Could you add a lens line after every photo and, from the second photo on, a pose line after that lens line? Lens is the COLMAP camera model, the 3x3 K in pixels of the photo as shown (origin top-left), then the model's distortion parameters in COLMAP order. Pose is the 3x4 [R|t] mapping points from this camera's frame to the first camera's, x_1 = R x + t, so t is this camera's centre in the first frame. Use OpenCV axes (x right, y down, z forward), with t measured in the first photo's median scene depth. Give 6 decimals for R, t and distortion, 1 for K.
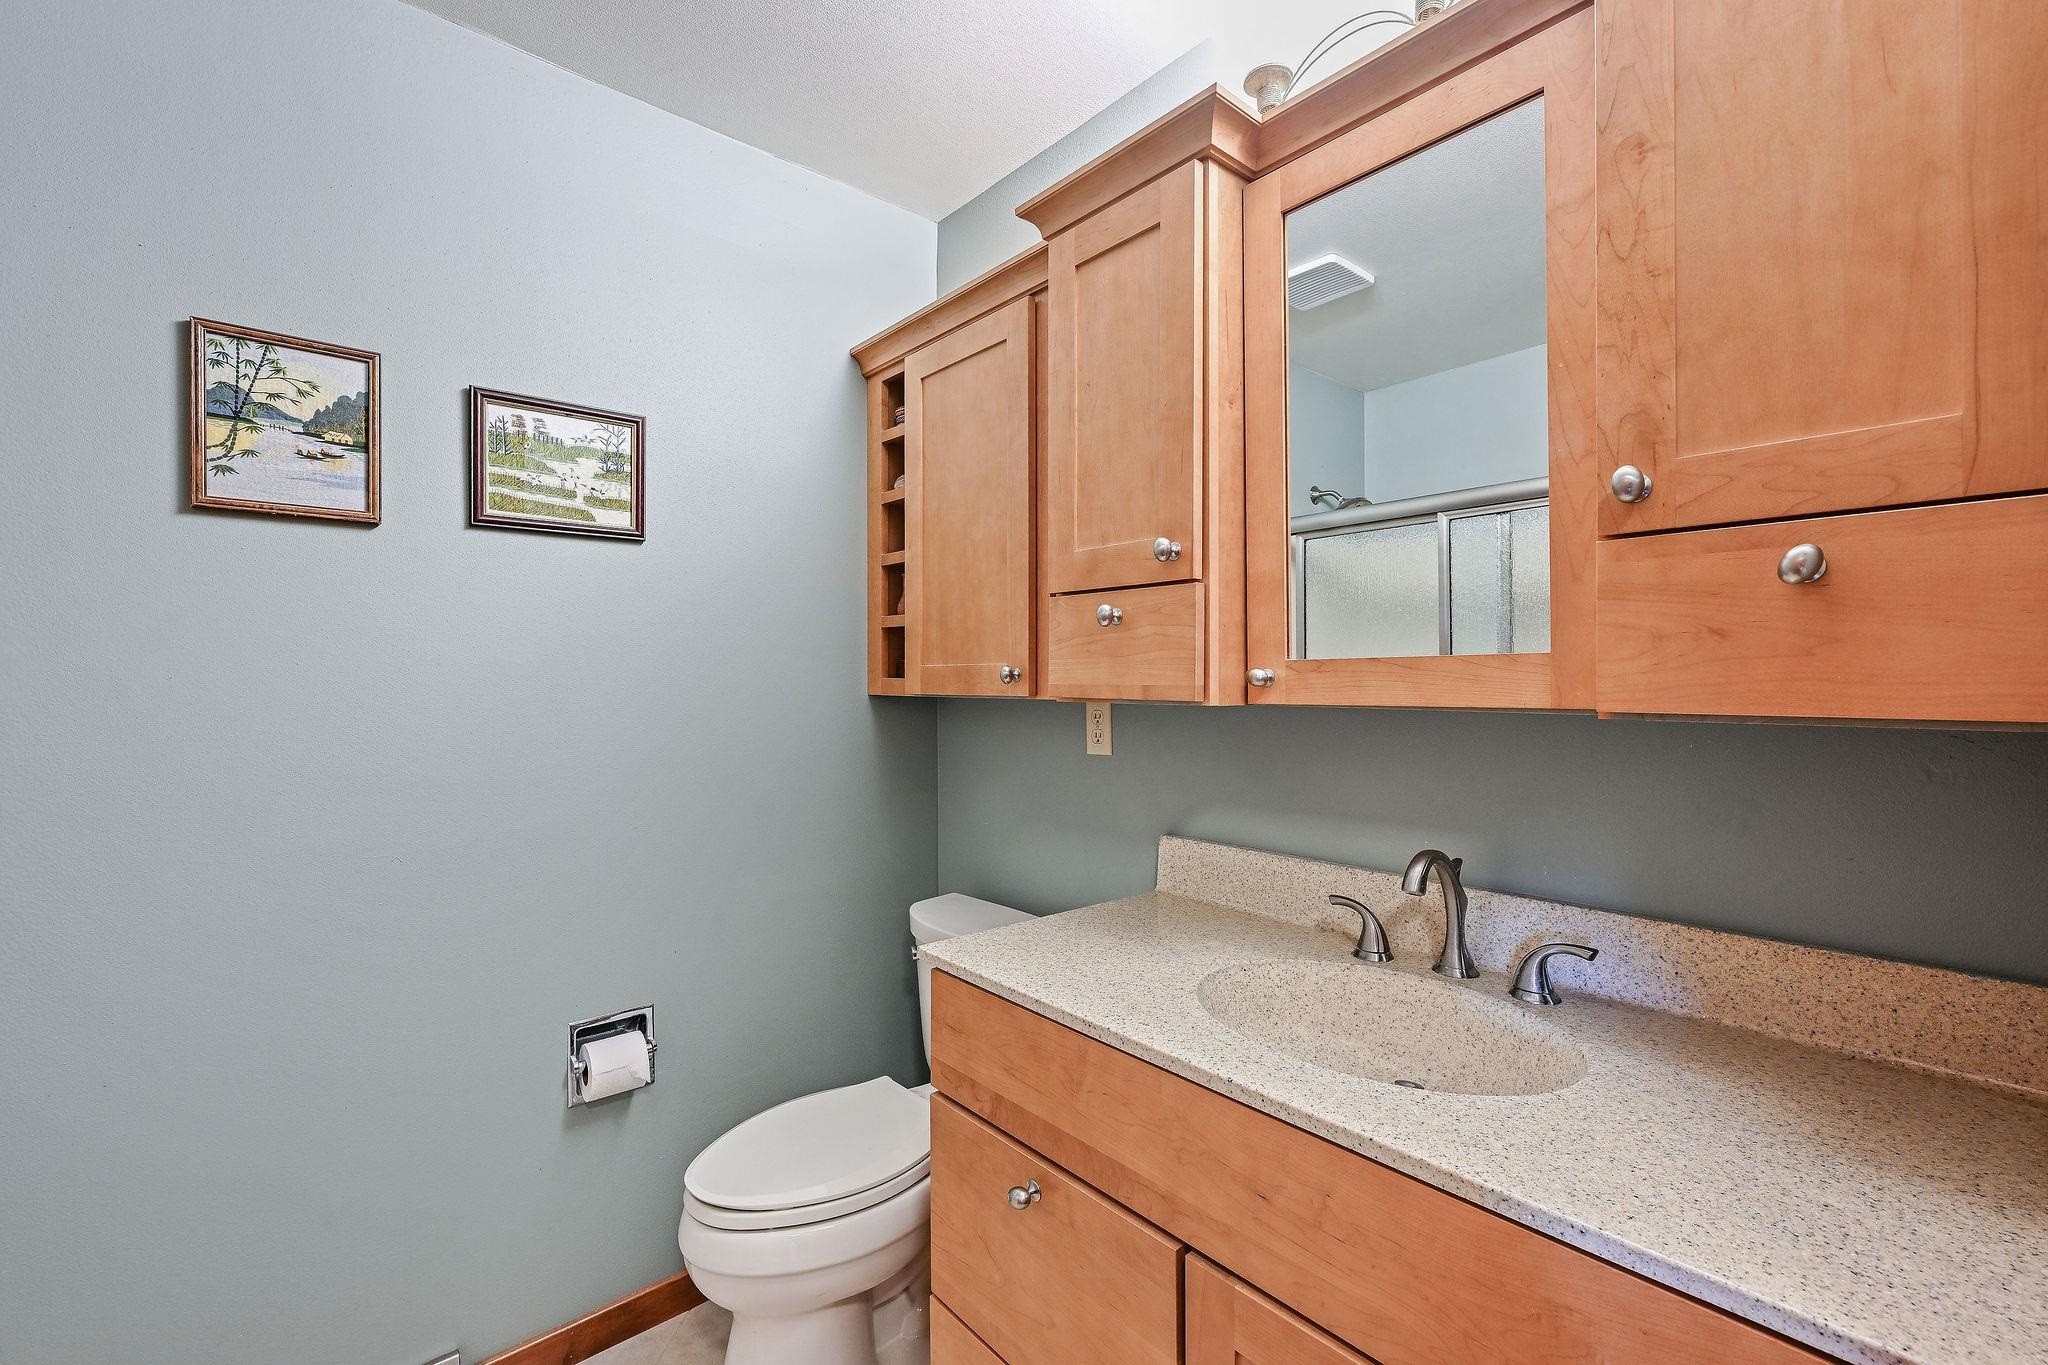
lens RADIAL K [[842.1, 0, 991.7], [0, 842.1, 672.5], [0, 0, 1]] dist [0.000270, -0.000400]
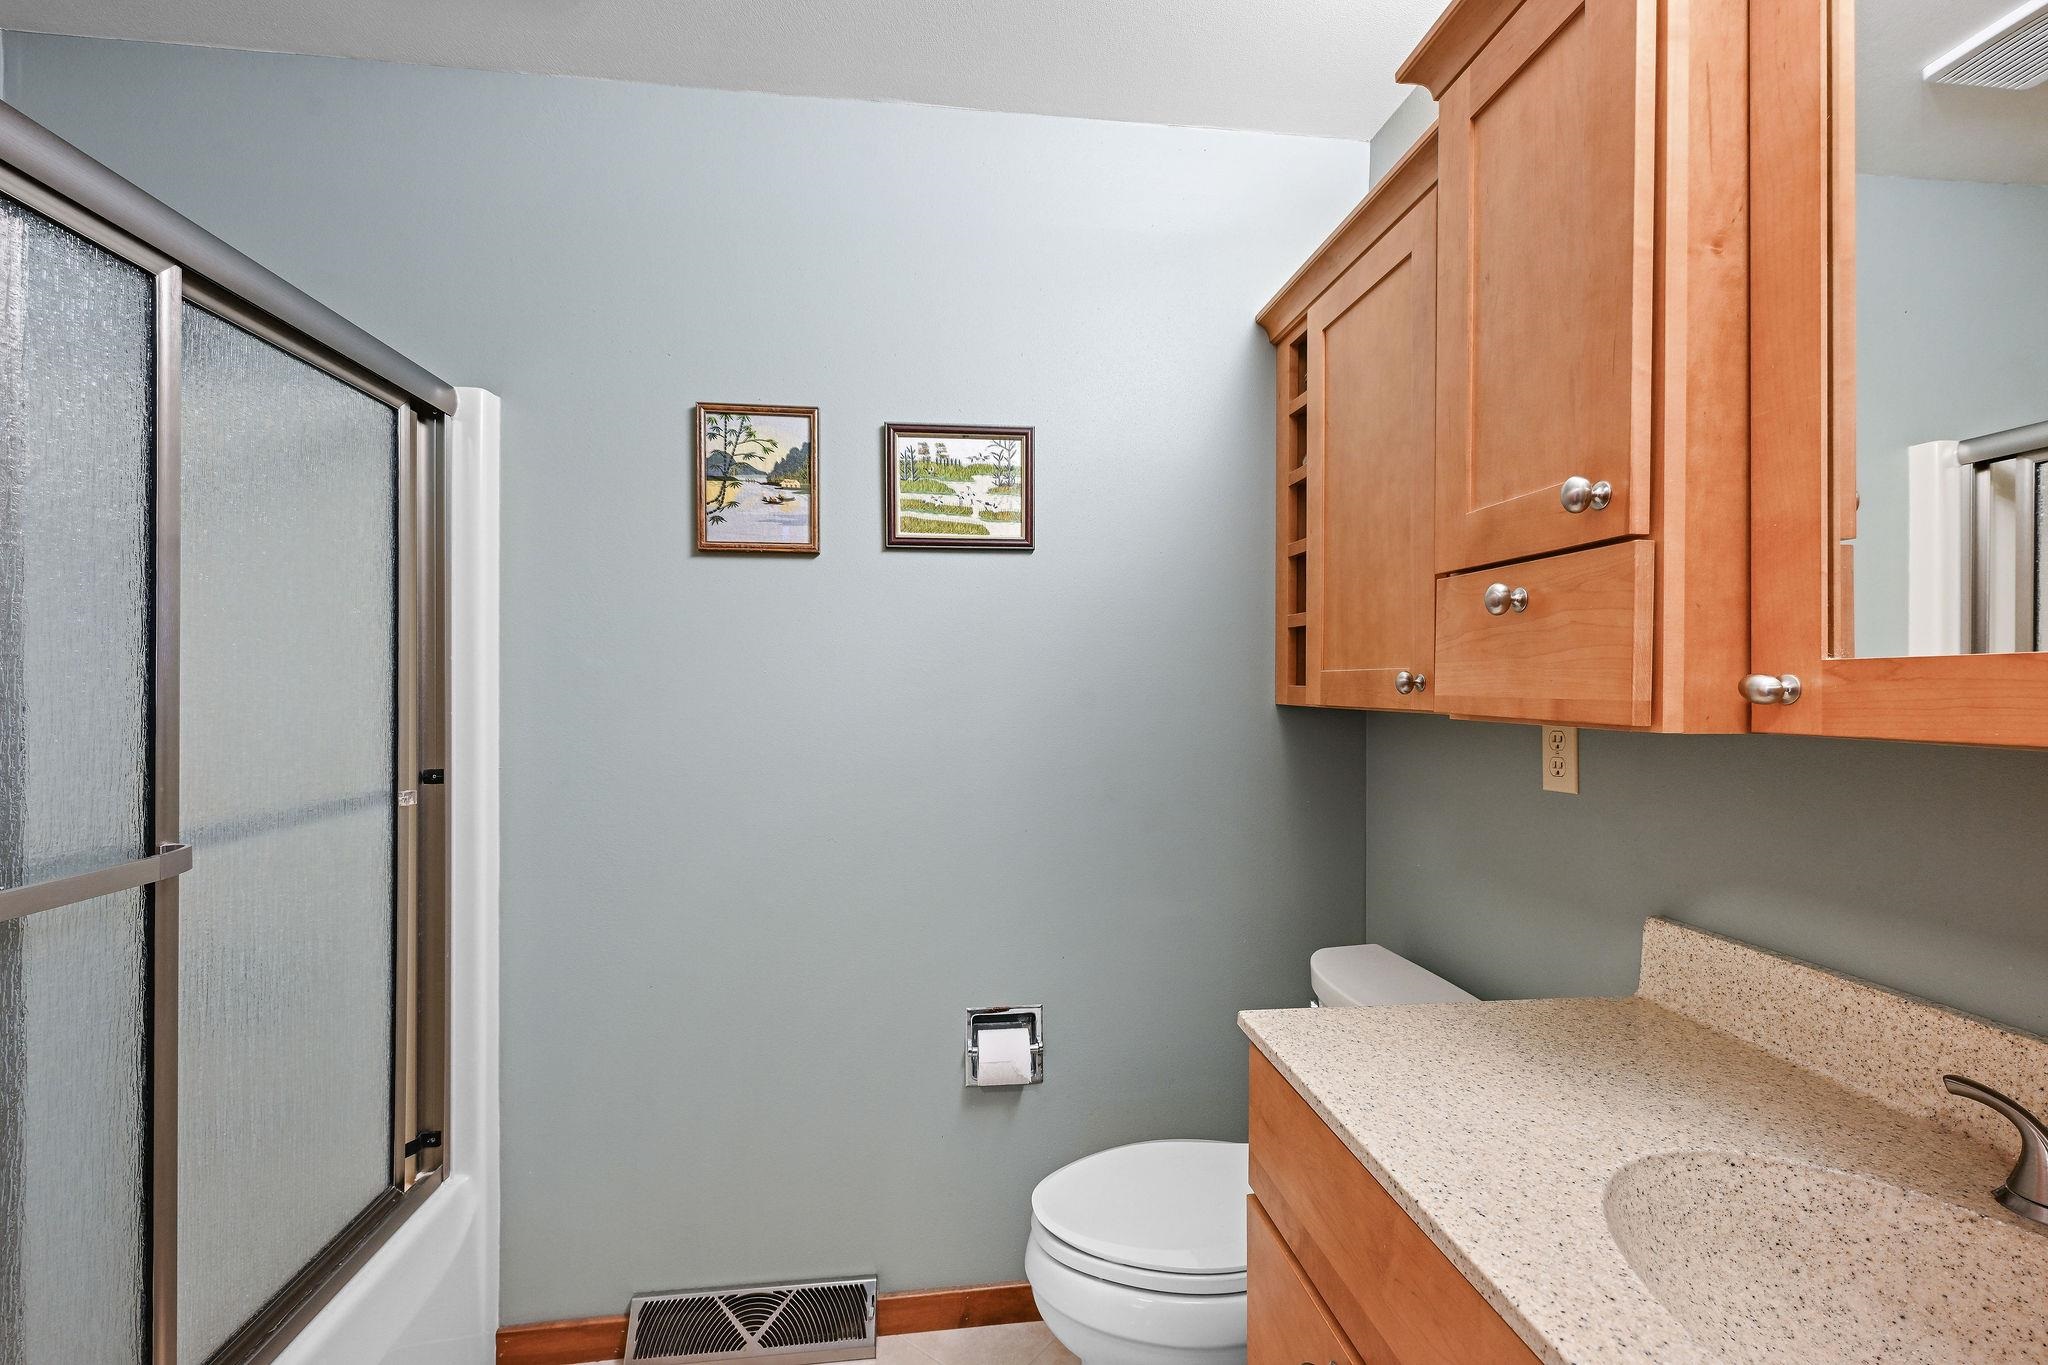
lens RADIAL K [[842.1, 0, 1026.8], [0, 842.1, 685.7], [0, 0, 1]] dist [0.000270, -0.000400]
pose [[0.845897, 0.004222, -0.533330, 0.151735], [0.001051, 0.999954, 0.009584, -0.002232], [0.533346, -0.008667, 0.845853, 0.165448]]
